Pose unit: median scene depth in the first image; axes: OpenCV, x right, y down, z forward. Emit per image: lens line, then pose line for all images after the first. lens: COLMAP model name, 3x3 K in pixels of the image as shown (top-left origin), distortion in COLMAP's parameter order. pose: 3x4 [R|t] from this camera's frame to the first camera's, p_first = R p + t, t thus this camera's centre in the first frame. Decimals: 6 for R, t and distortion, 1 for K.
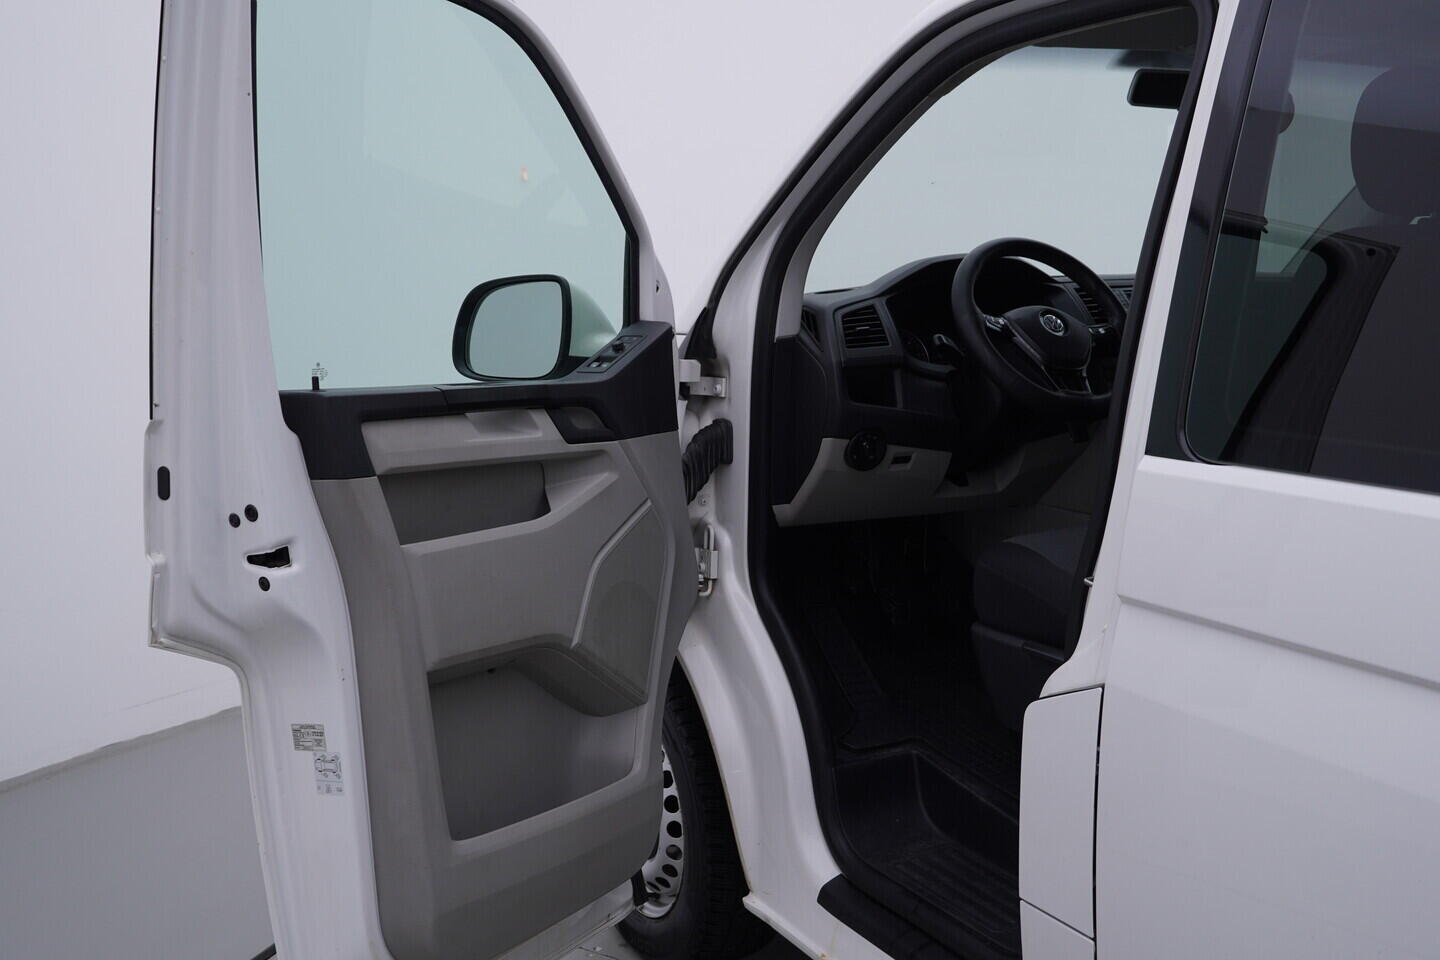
lens RADIAL K [[1472.3, 0, 720.2], [0, 1472.3, 453.8], [0, 0, 1]] dist [-0.006247, -0.000551]
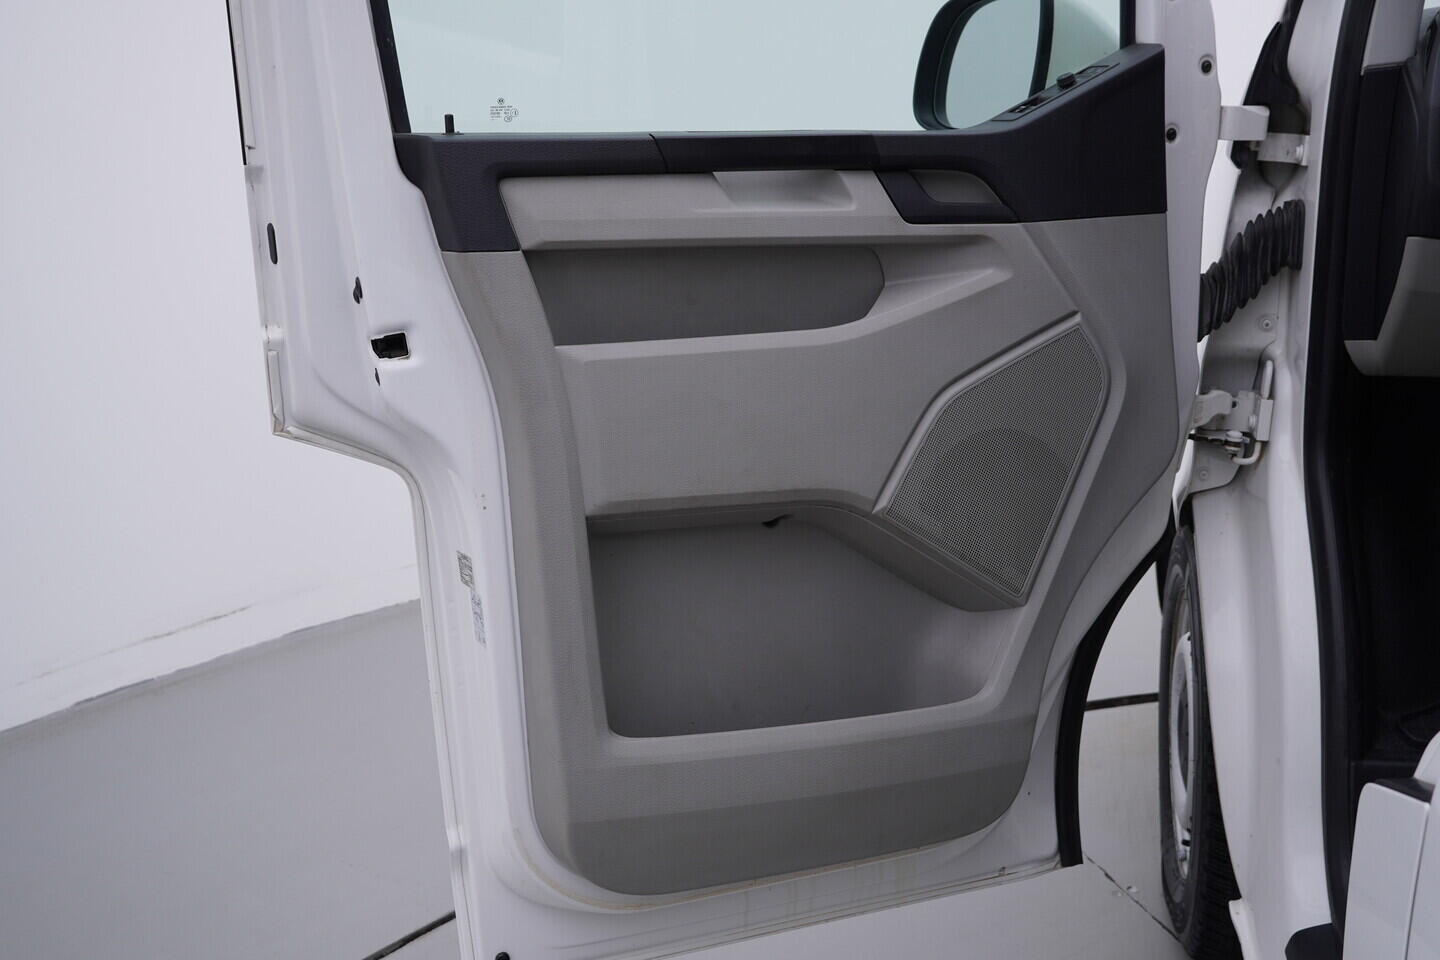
lens RADIAL K [[1472.3, 0, 720.2], [0, 1472.3, 453.8], [0, 0, 1]] dist [-0.006247, -0.000551]
pose [[0.765971, 0.144968, -0.626317, 0.307567], [-0.048909, 0.984561, 0.168073, -0.013244], [0.641012, -0.098106, 0.761235, 0.447374]]
